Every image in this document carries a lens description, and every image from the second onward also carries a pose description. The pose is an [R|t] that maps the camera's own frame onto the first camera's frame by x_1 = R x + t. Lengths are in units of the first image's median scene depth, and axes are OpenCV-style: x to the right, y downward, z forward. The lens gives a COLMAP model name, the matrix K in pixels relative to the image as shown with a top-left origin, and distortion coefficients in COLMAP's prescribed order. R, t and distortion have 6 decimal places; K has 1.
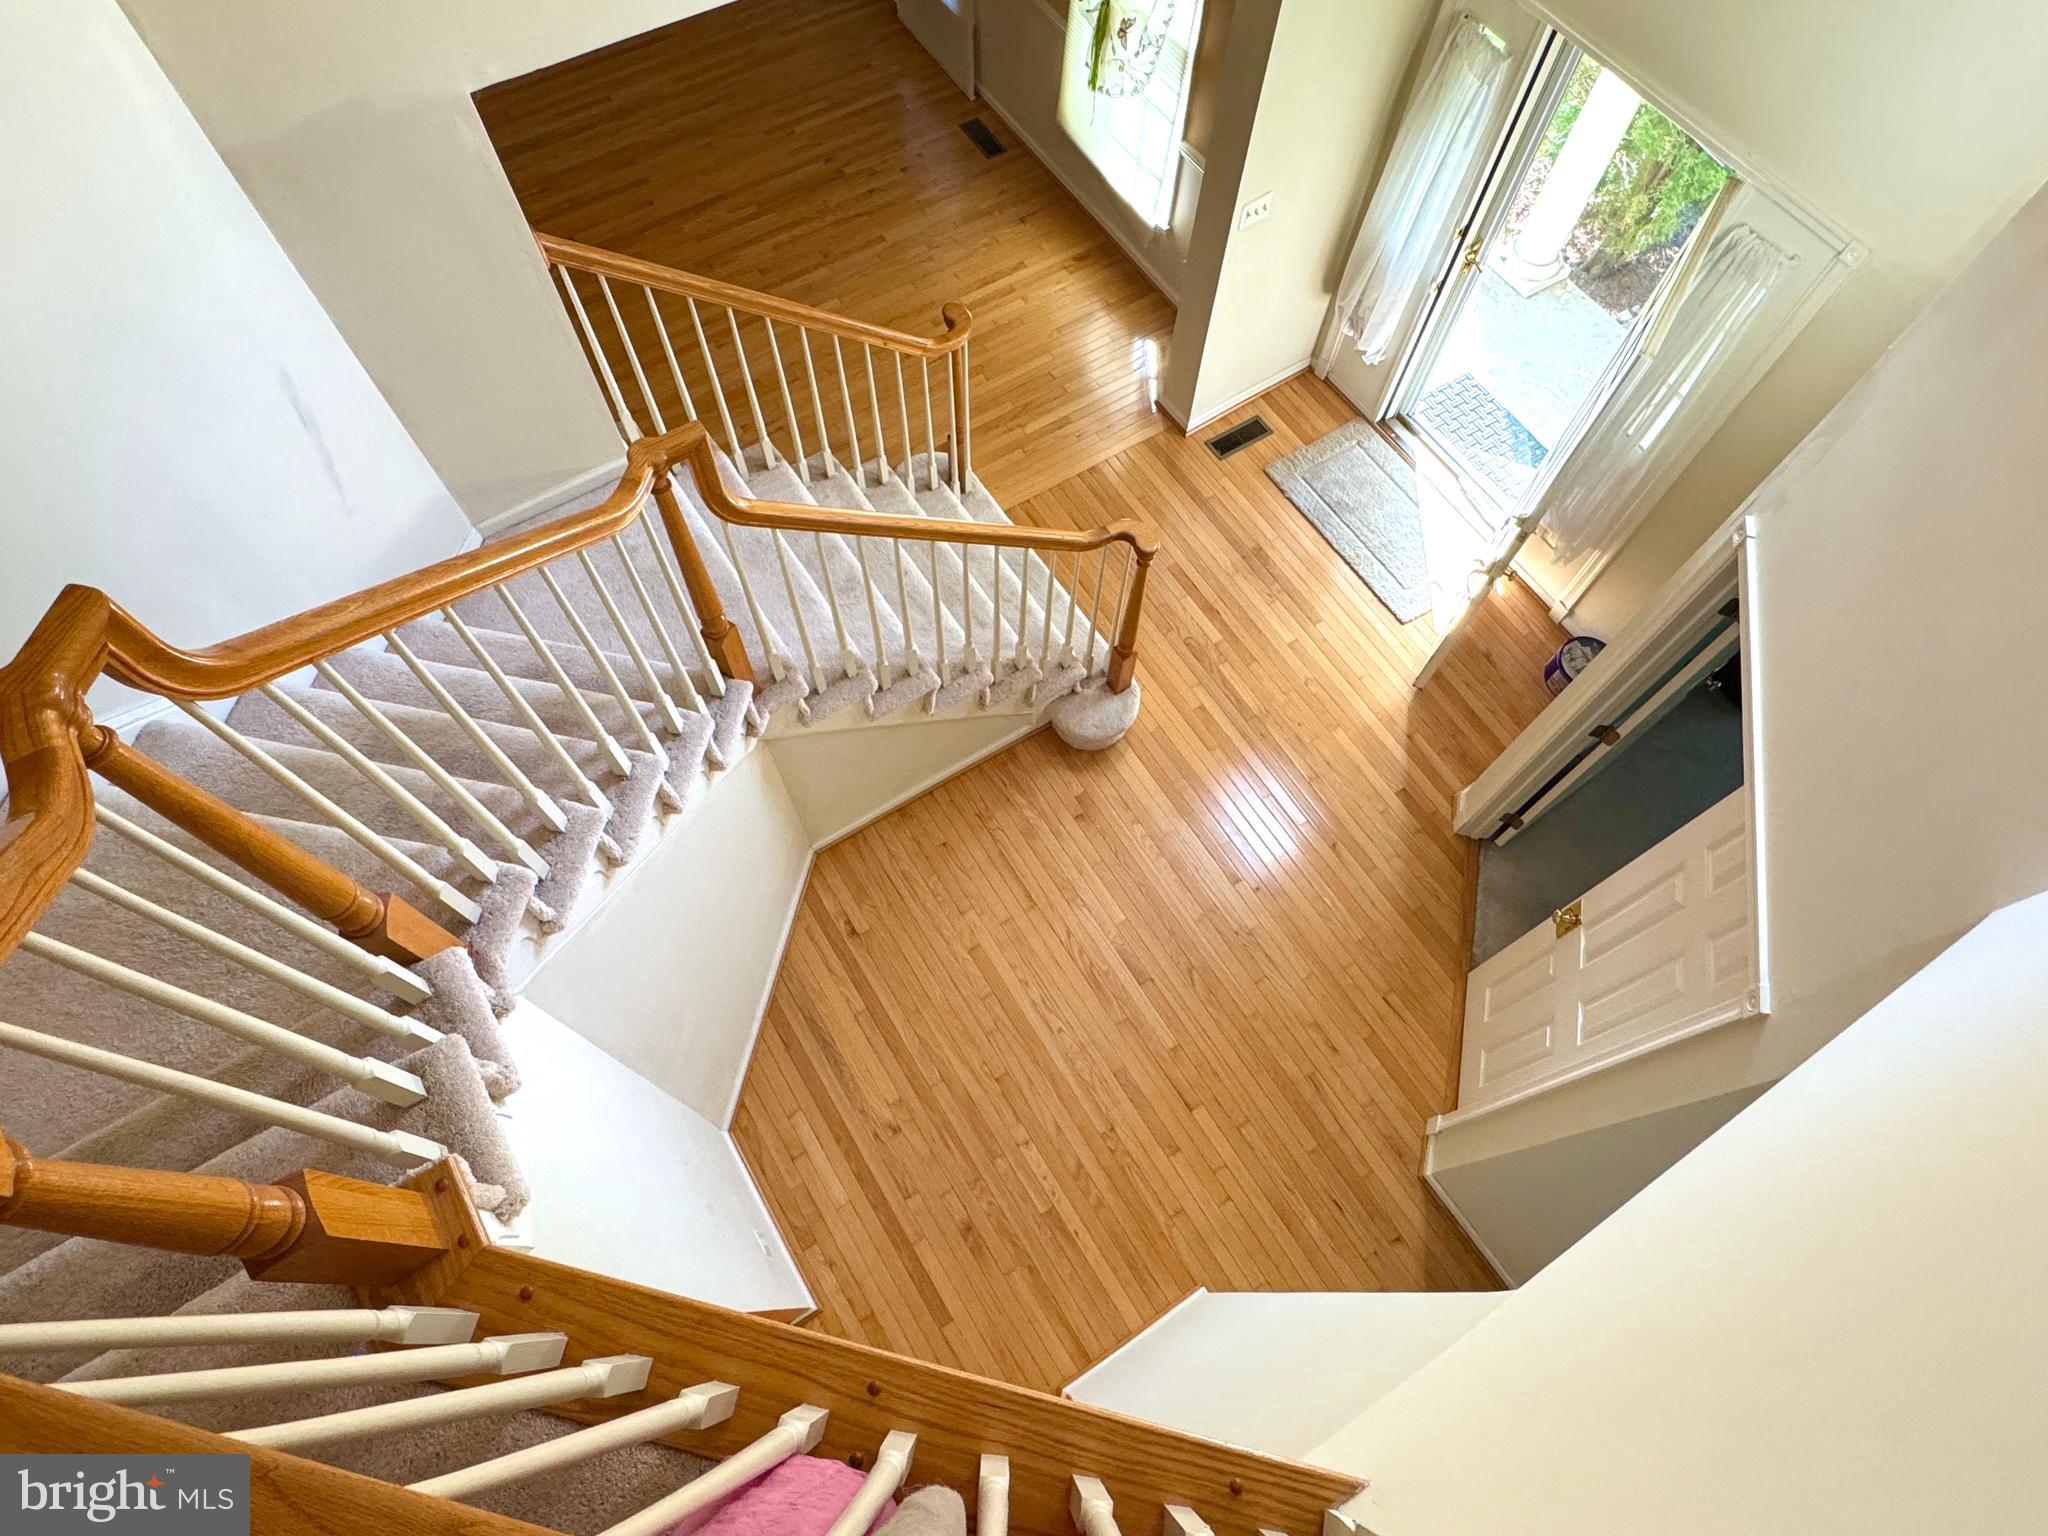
lens RADIAL K [[1154.6, 0, 1014.4], [0, 1154.6, 771.4], [0, 0, 1]] dist [0.004696, -0.001221]
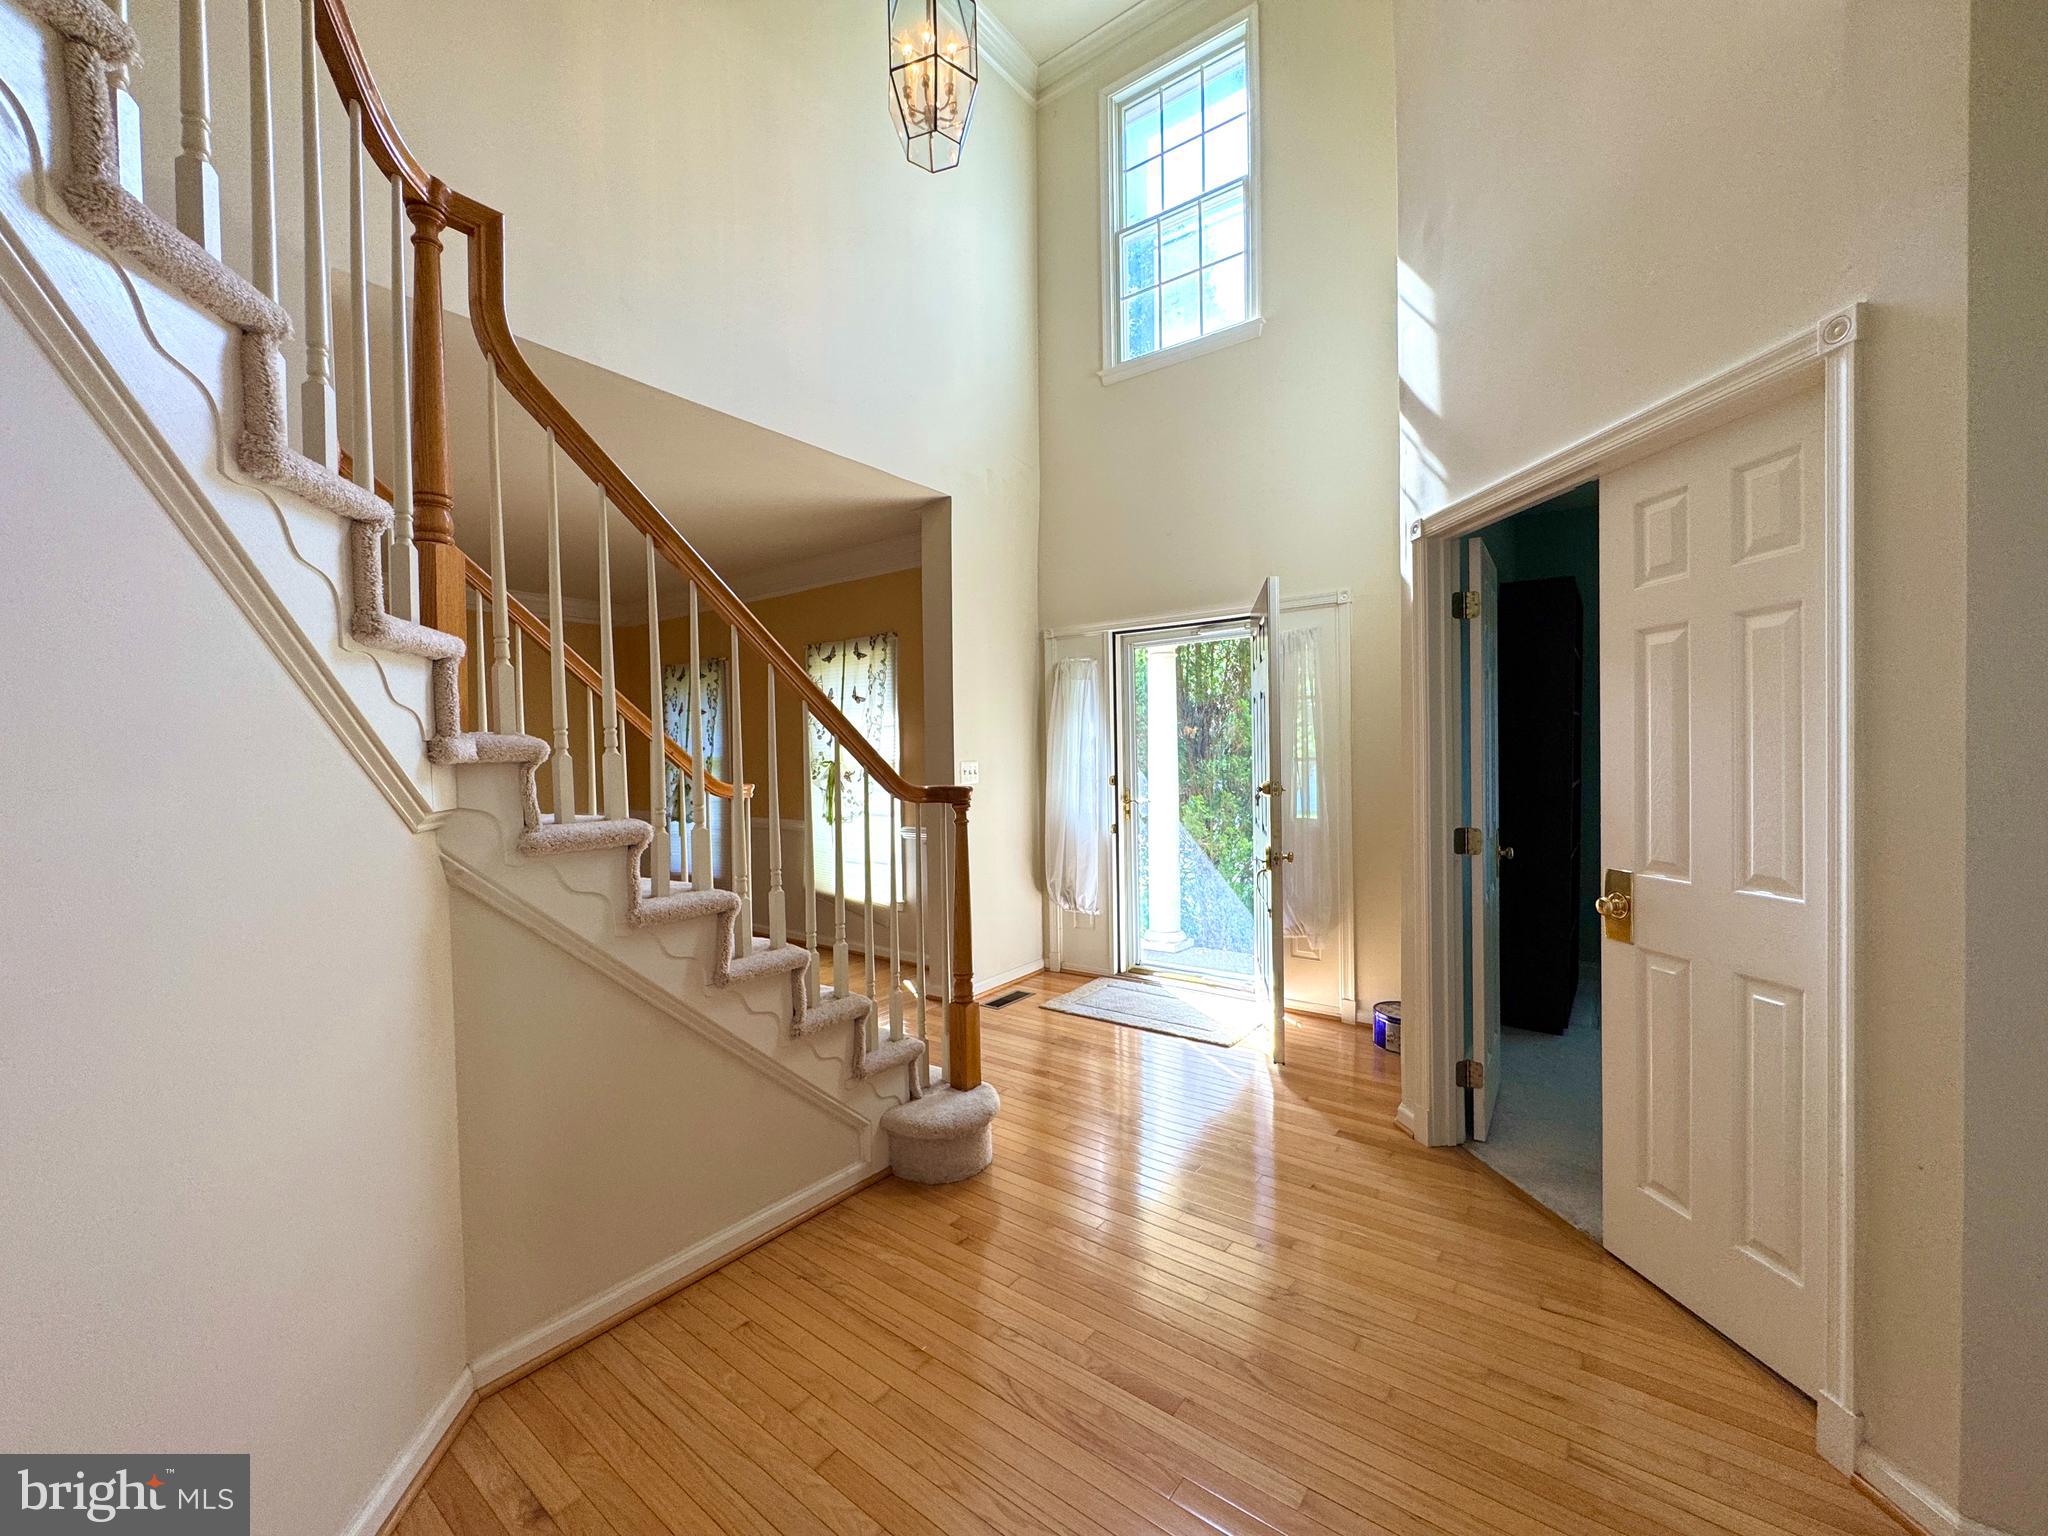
lens RADIAL K [[822.3, 0, 1024.0], [0, 822.3, 768.0], [0, 0, 1]] dist [-0.001234, 0.000018]
pose [[0.936562, -0.041899, 0.347990, -0.061703], [0.331680, 0.426927, -0.841262, 0.327190], [-0.113318, 0.903315, 0.413741, 0.574844]]
